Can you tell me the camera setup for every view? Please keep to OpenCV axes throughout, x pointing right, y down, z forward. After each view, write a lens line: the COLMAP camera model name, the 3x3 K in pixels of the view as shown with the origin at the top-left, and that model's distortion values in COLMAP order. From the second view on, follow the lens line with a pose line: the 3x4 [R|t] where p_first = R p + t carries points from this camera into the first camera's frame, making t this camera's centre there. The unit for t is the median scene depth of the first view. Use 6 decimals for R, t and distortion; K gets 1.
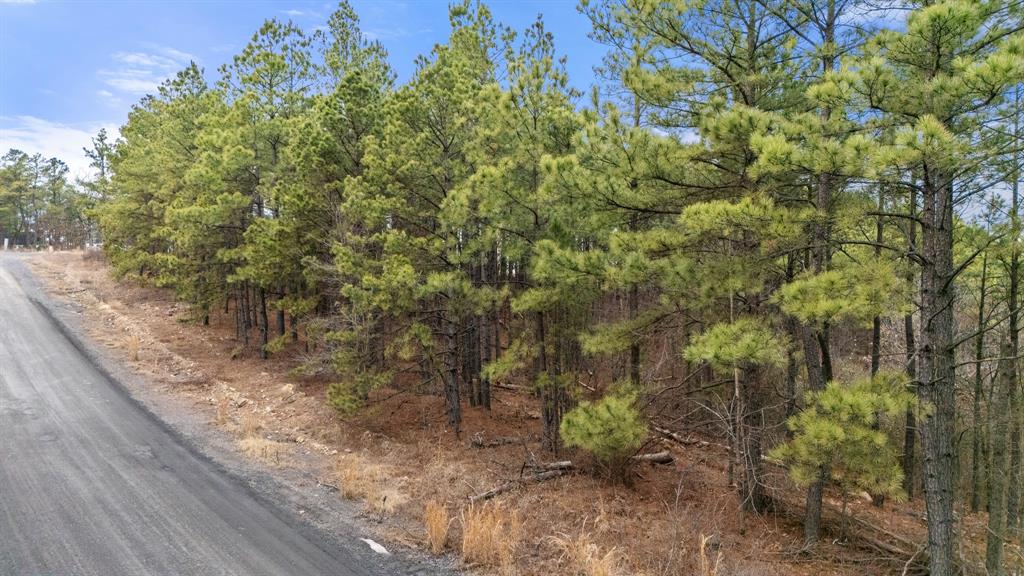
lens RADIAL K [[756.2, 0, 518.0], [0, 756.2, 286.9], [0, 0, 1]] dist [0.060774, -0.053045]
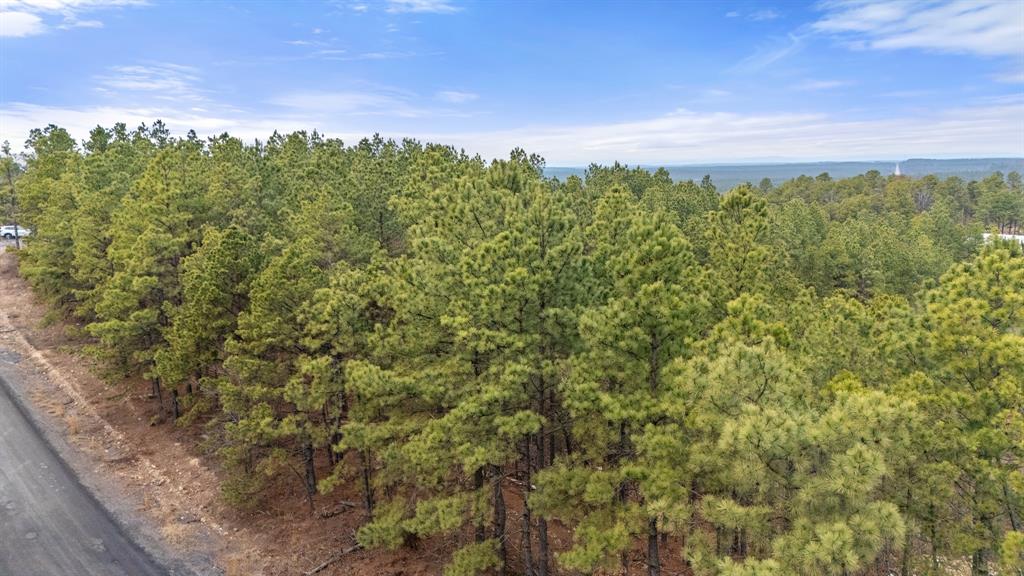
lens RADIAL K [[756.2, 0, 508.7], [0, 756.2, 290.4], [0, 0, 1]] dist [0.060774, -0.053045]
pose [[0.995981, -0.023098, 0.086535, 0.186207], [0.012299, 0.992293, 0.123306, -0.409477], [-0.088716, -0.121746, 0.988589, -0.471790]]
